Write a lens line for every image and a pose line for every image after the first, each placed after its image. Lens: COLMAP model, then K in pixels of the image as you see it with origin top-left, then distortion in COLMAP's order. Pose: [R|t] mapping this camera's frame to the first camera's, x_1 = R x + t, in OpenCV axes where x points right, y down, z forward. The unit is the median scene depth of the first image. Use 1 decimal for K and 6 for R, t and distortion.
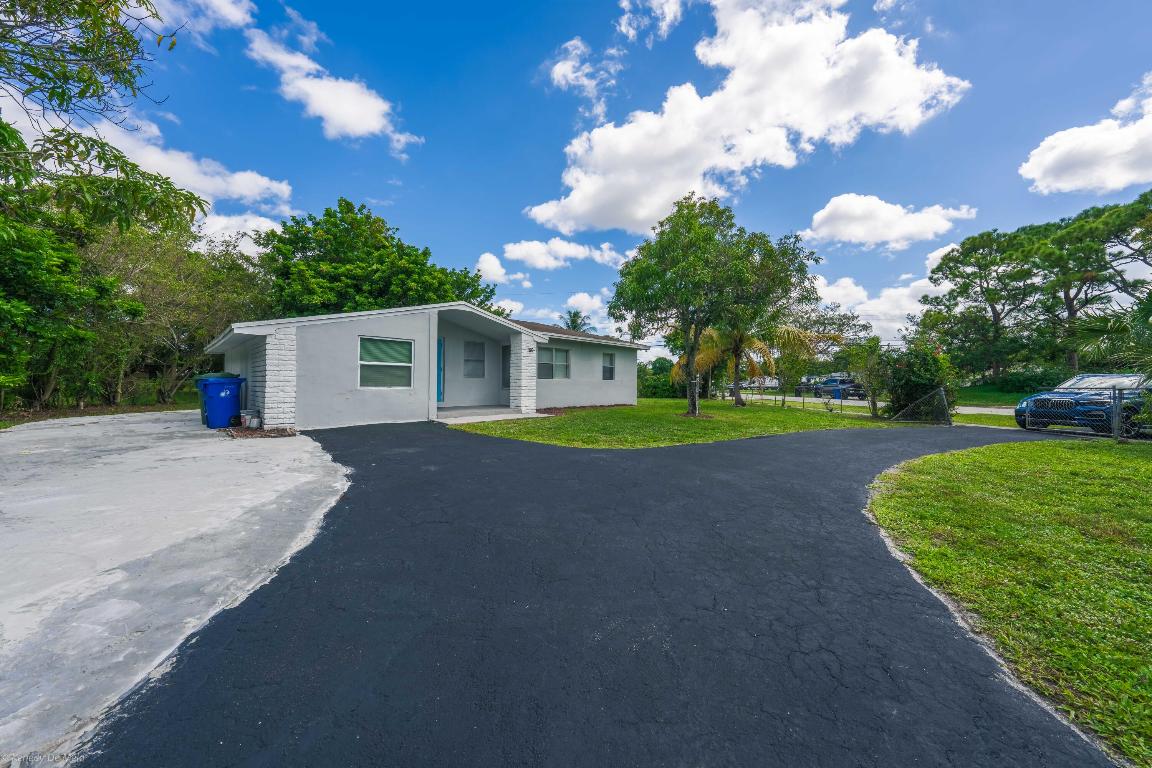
lens RADIAL K [[393.4, 0, 577.2], [0, 393.4, 381.8], [0, 0, 1]] dist [-0.000125, -0.000034]
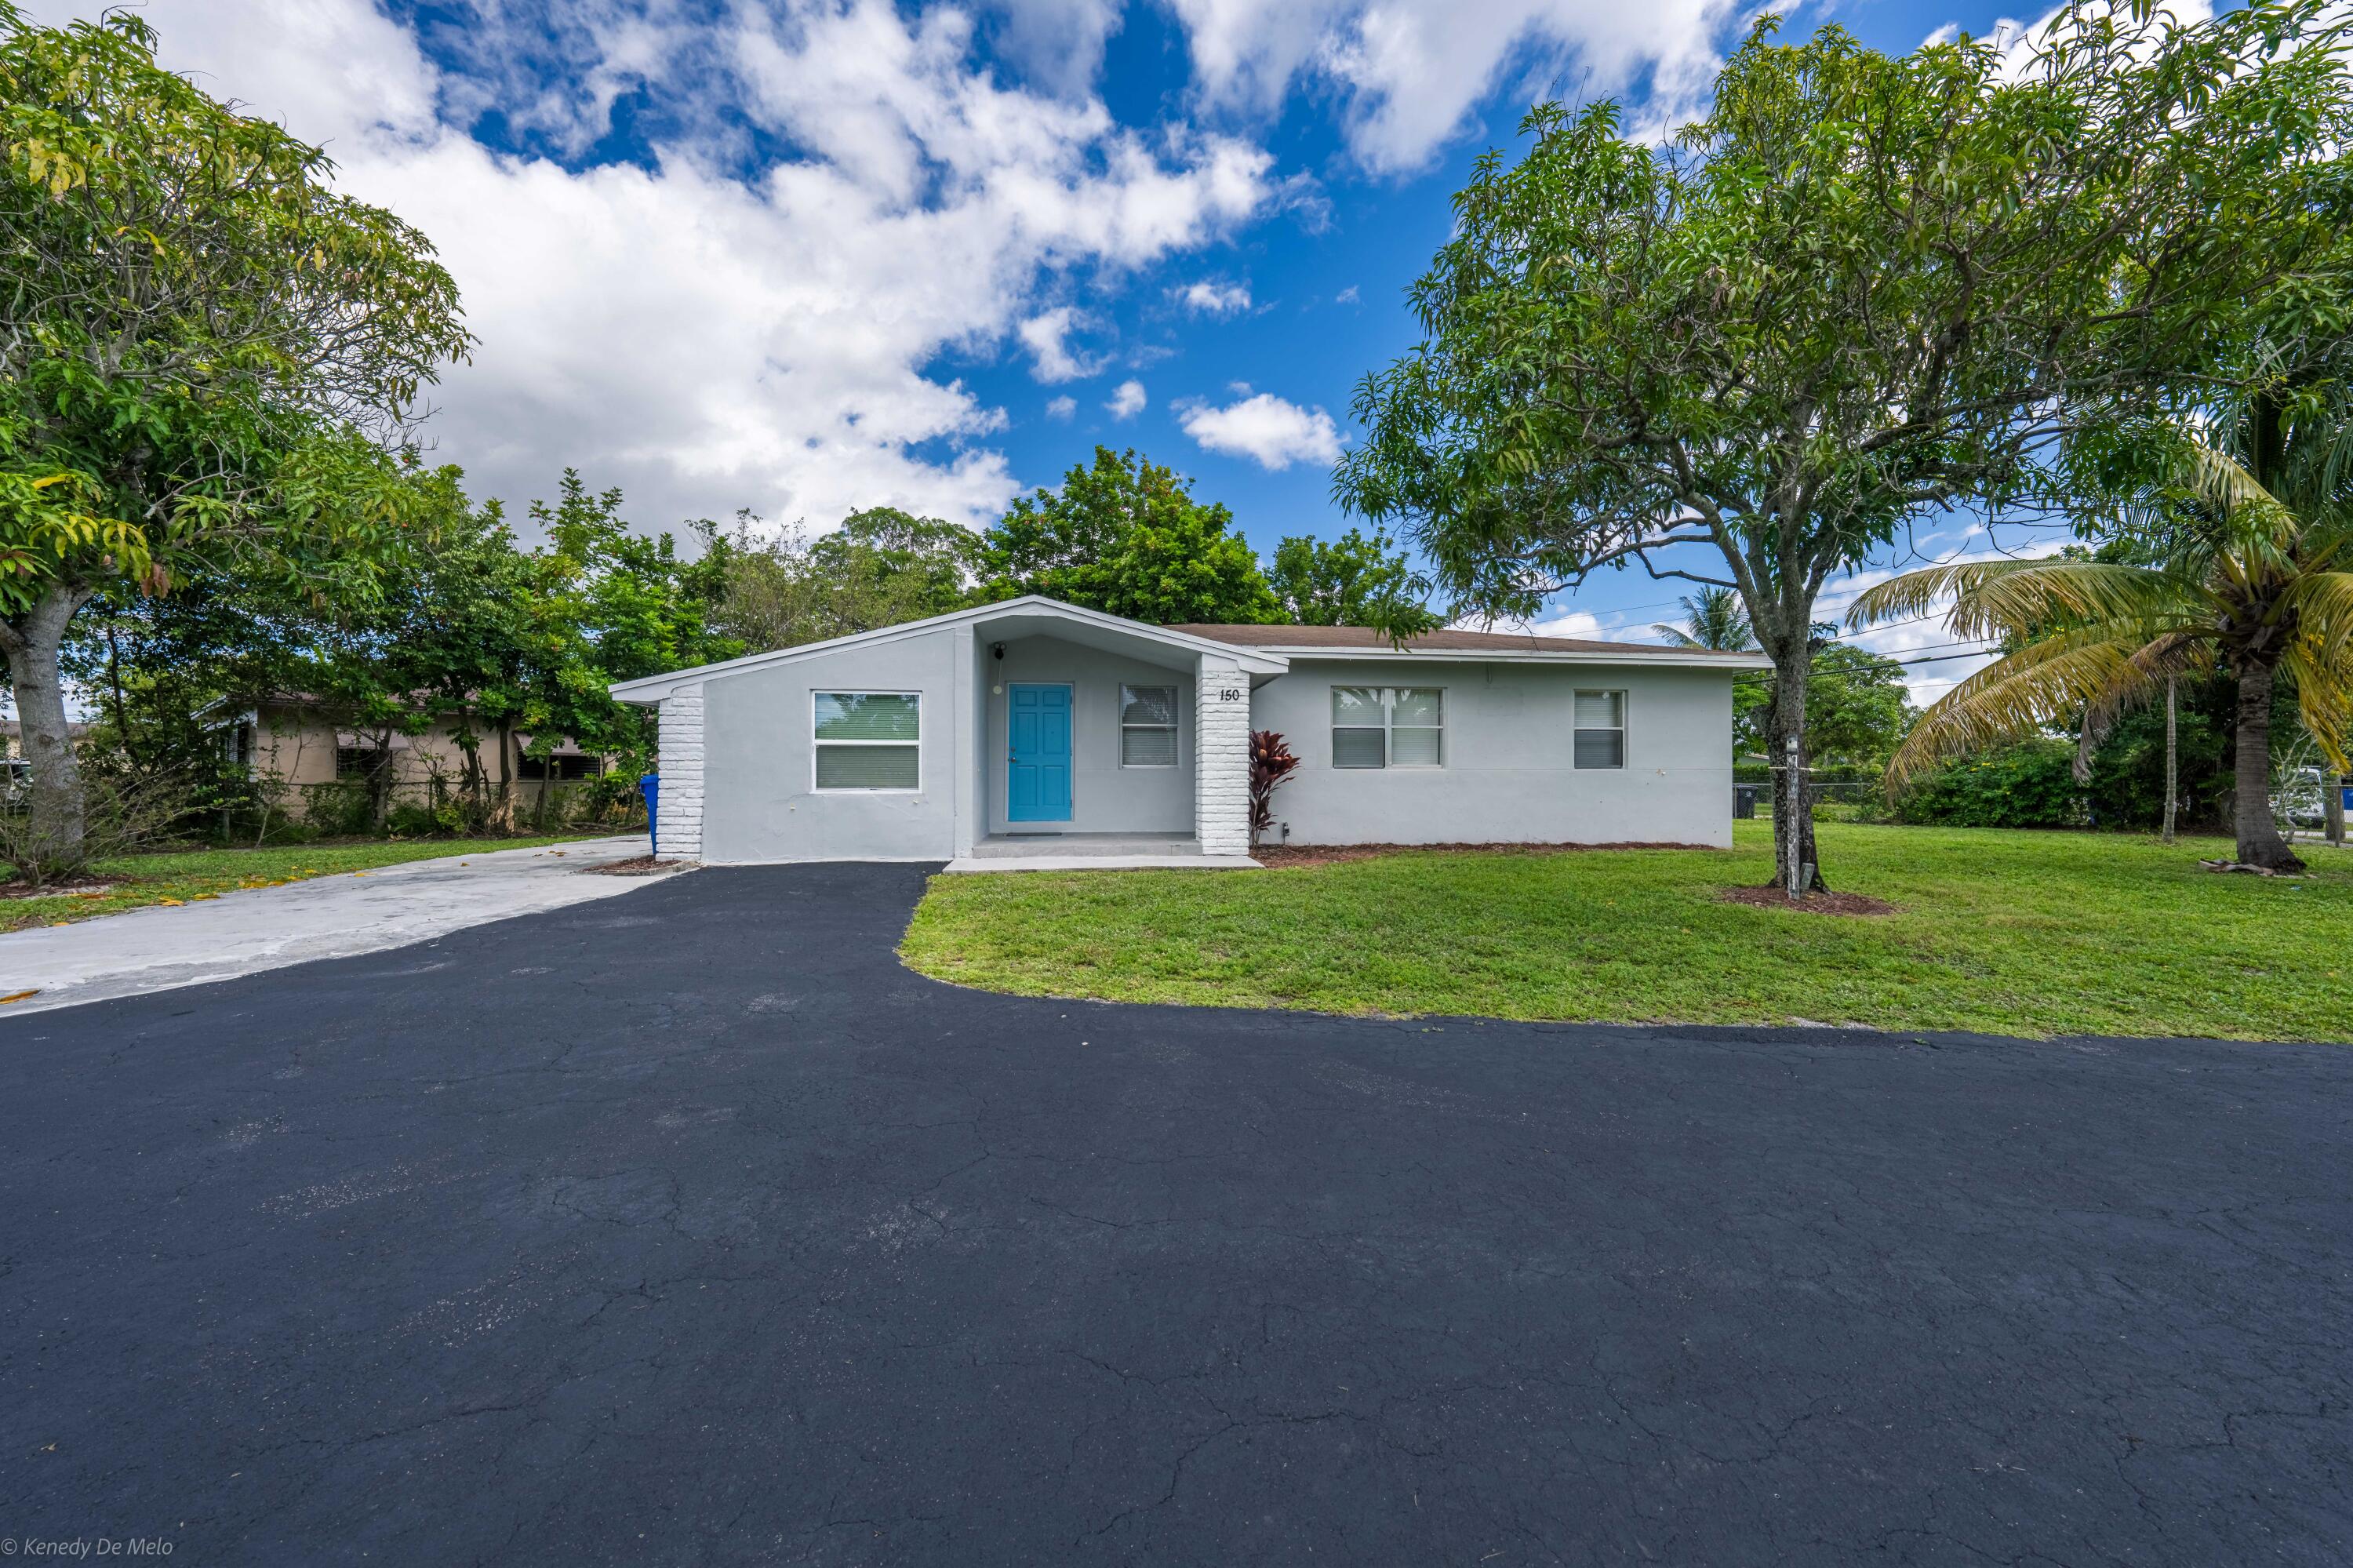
lens RADIAL K [[803.6, 0, 1178.9], [0, 803.6, 779.4], [0, 0, 1]] dist [-0.000125, -0.000034]
pose [[0.768506, -0.008539, -0.639785, 0.355828], [0.007806, 0.999962, -0.003970, 0.006524], [0.639795, -0.001943, 0.768544, 0.349991]]
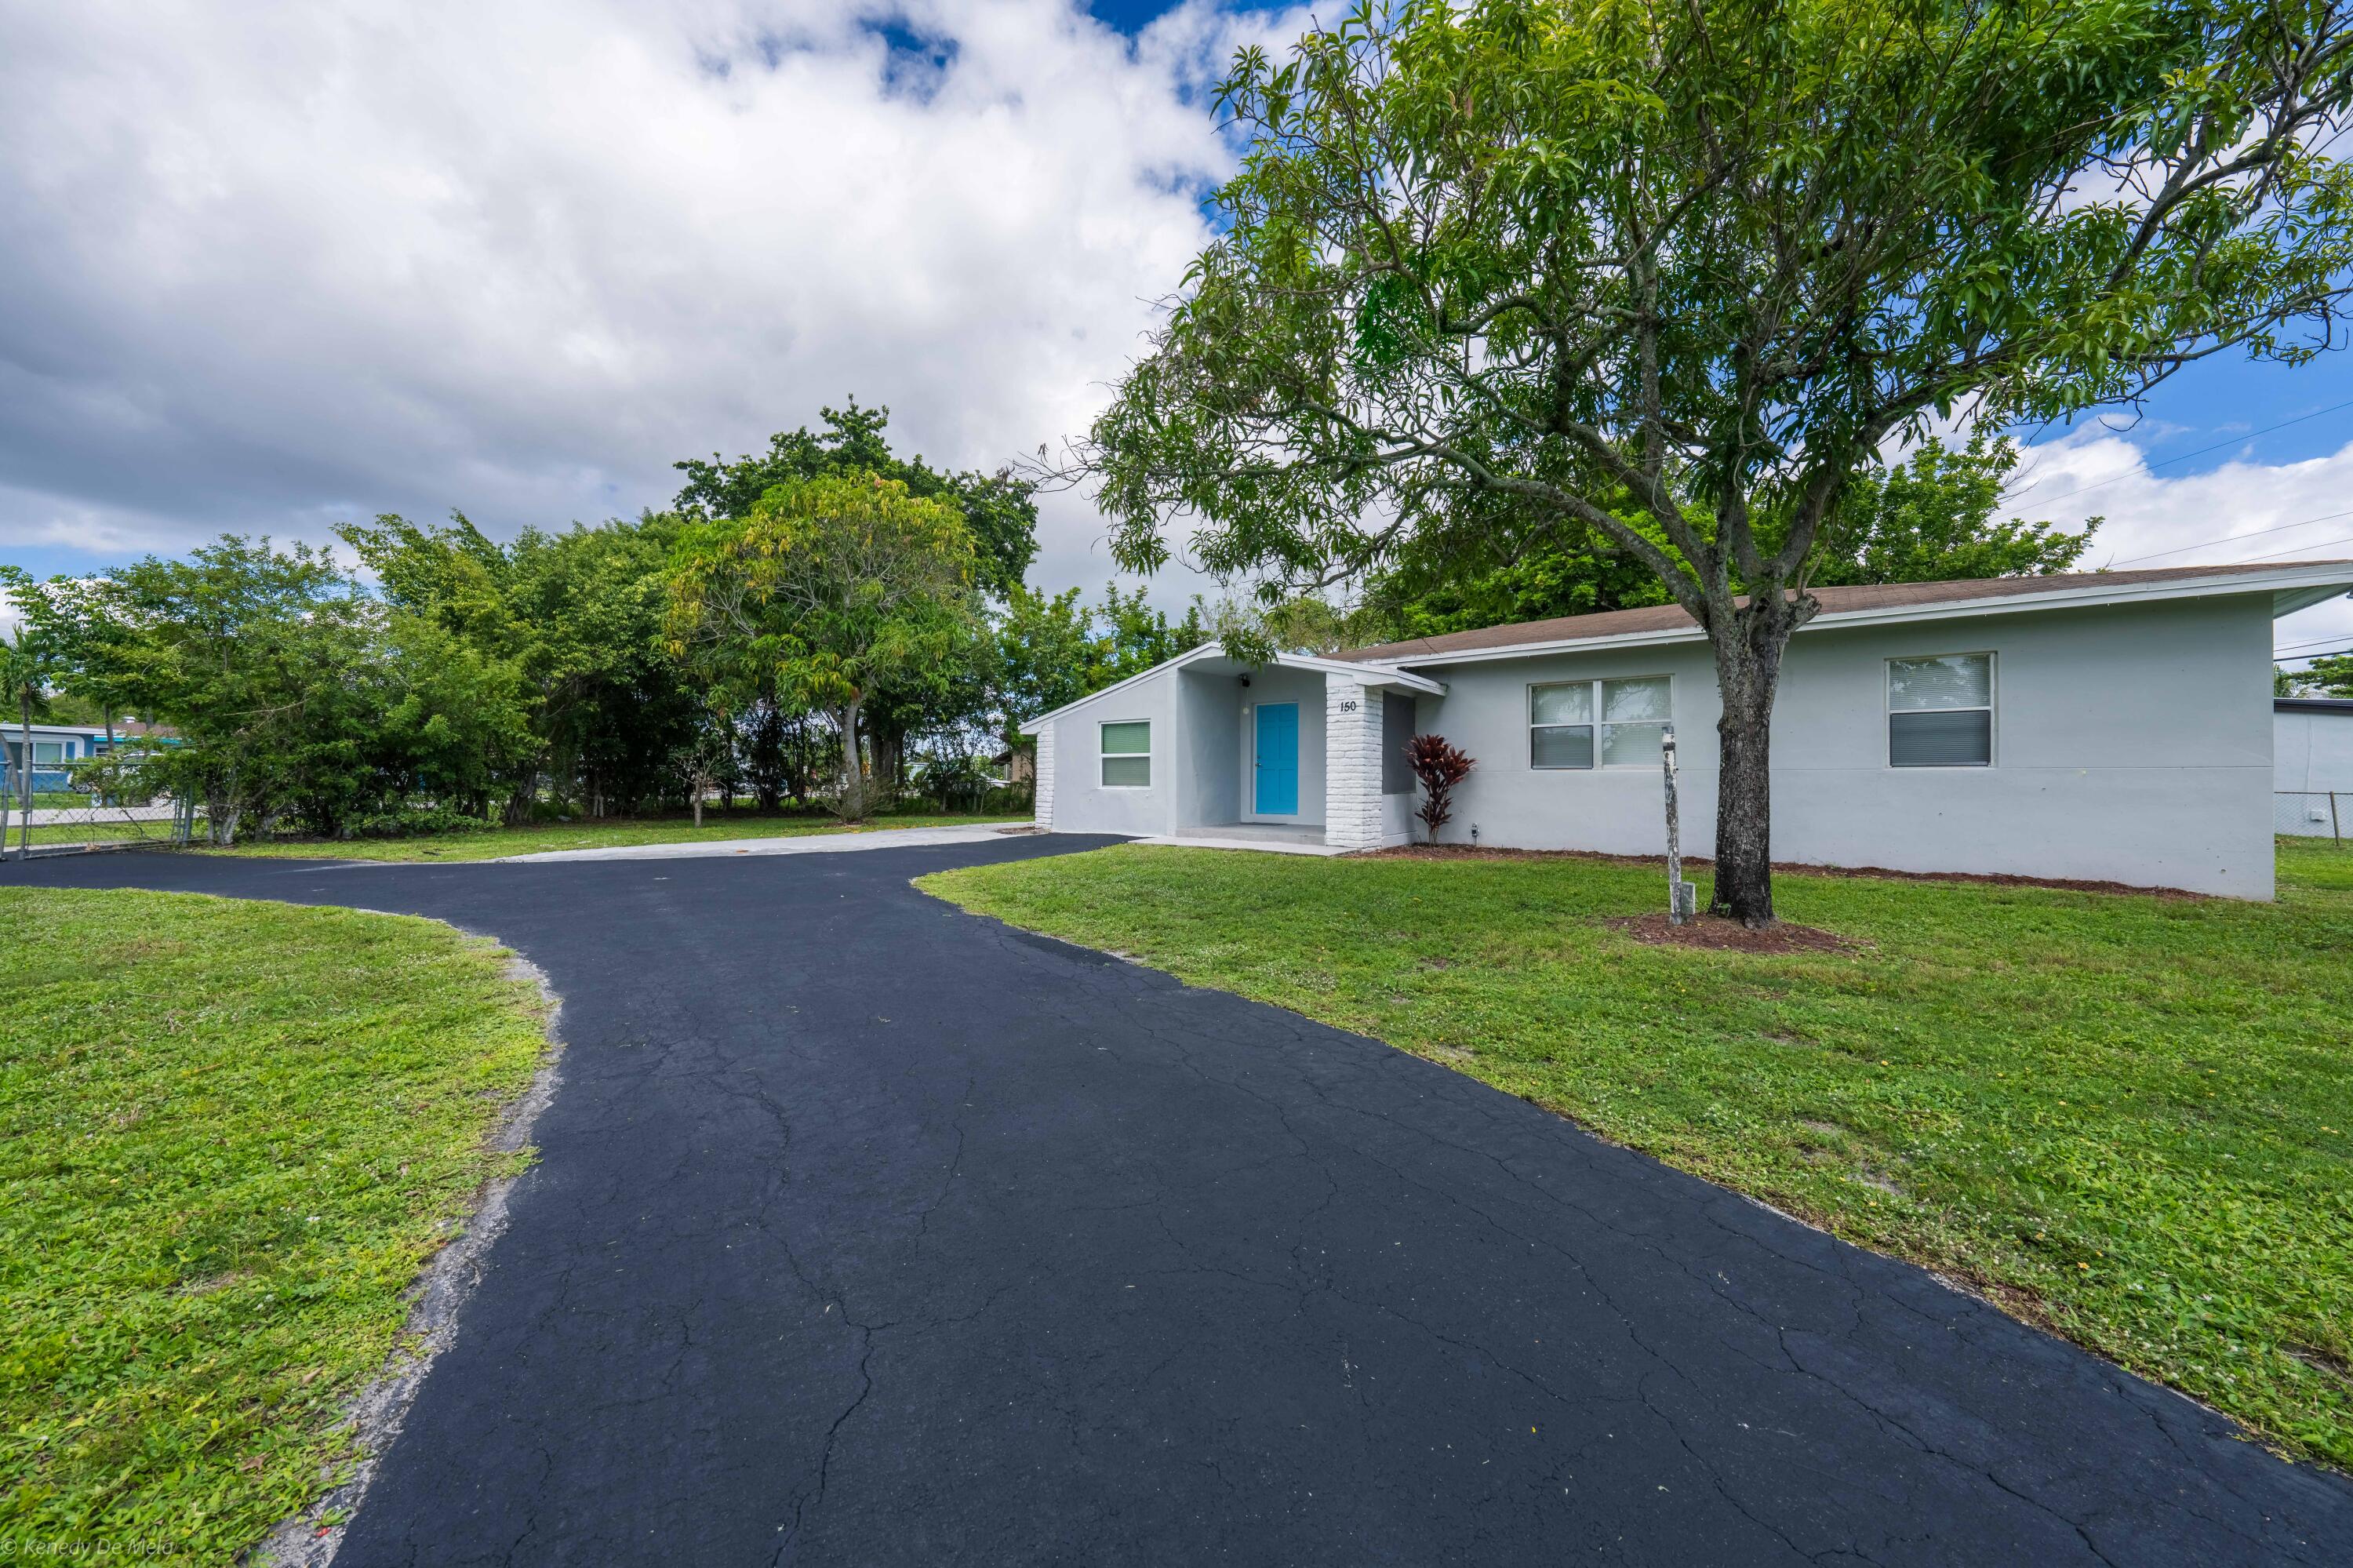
lens RADIAL K [[782.4, 0, 1176.5], [0, 782.4, 784.0], [0, 0, 1]] dist [-0.000355, -0.000022]
pose [[0.080887, -0.005117, -0.996710, 0.753646], [-0.001878, 0.999984, -0.005286, 0.012858], [0.996722, 0.002300, 0.080876, 0.732841]]
